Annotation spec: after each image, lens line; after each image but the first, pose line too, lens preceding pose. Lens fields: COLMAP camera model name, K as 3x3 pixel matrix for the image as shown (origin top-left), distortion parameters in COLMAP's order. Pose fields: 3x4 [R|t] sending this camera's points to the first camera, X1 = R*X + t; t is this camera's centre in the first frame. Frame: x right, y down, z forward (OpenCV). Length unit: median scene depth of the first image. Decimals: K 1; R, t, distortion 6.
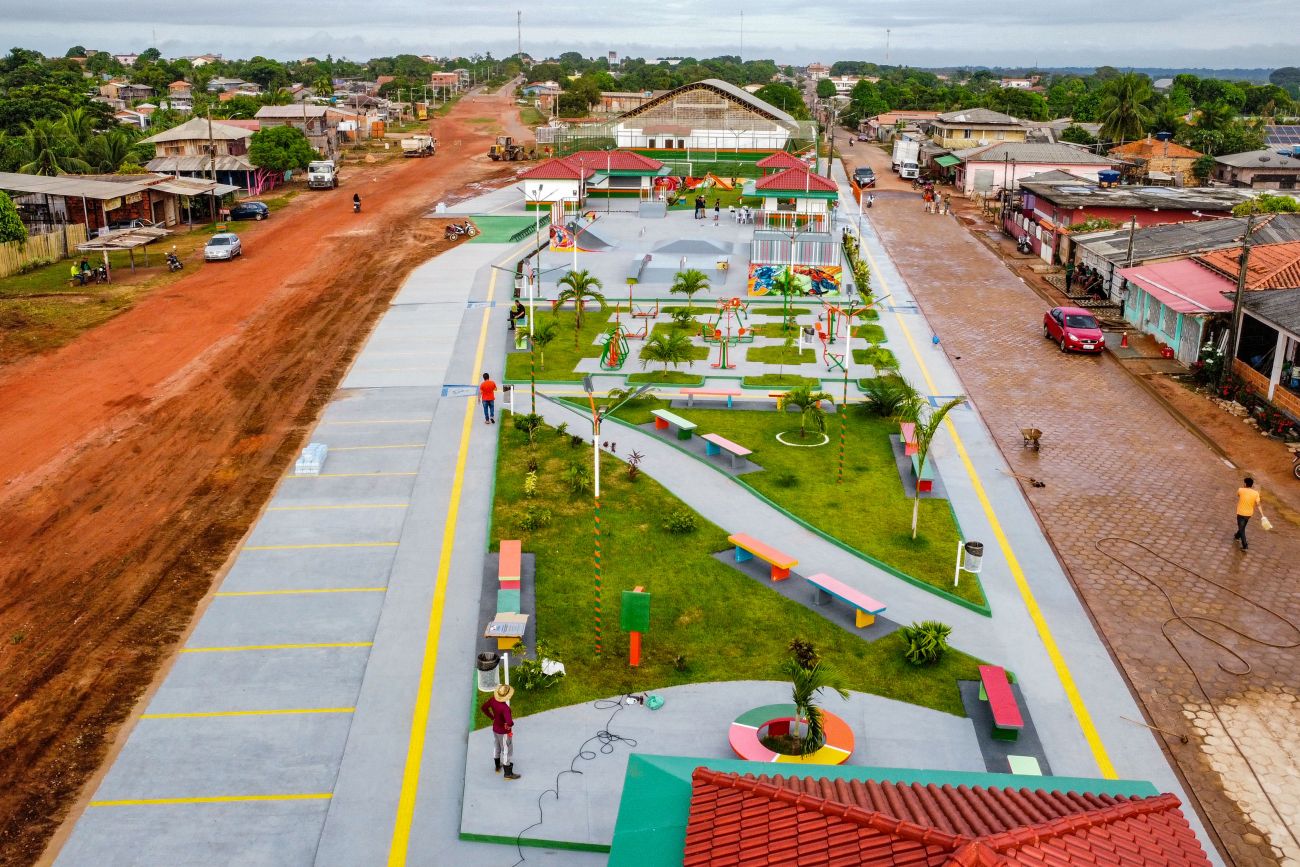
lens RADIAL K [[1165.5, 0, 648.1], [0, 1165.5, 440.3], [0, 0, 1]] dist [-0.199479, 0.372119]
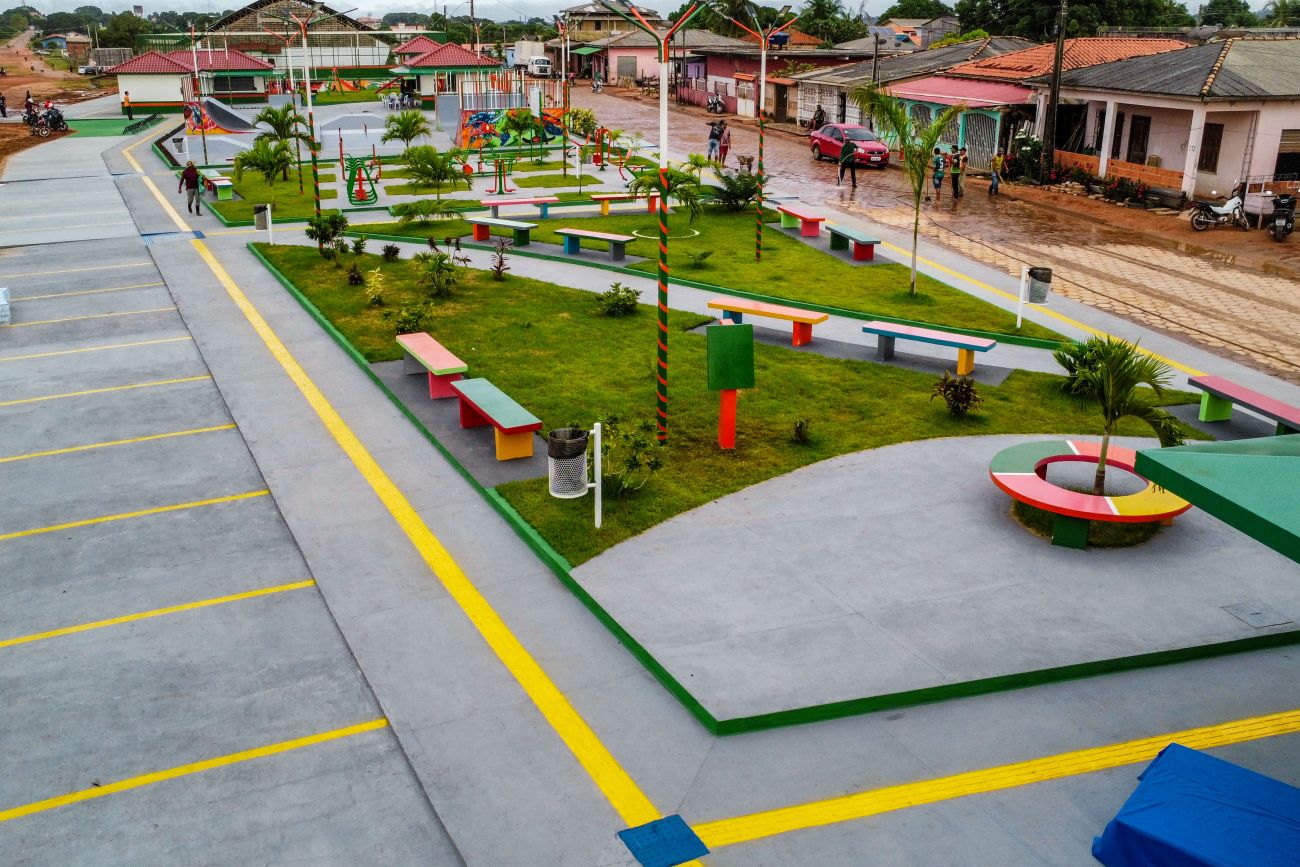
lens RADIAL K [[1165.5, 0, 648.1], [0, 1165.5, 440.3], [0, 0, 1]] dist [-0.199479, 0.372119]
pose [[0.930918, -0.128790, 0.341768, -0.081705], [0.117536, 0.991625, 0.053531, 0.046028], [-0.345799, -0.009663, 0.938259, 0.129060]]
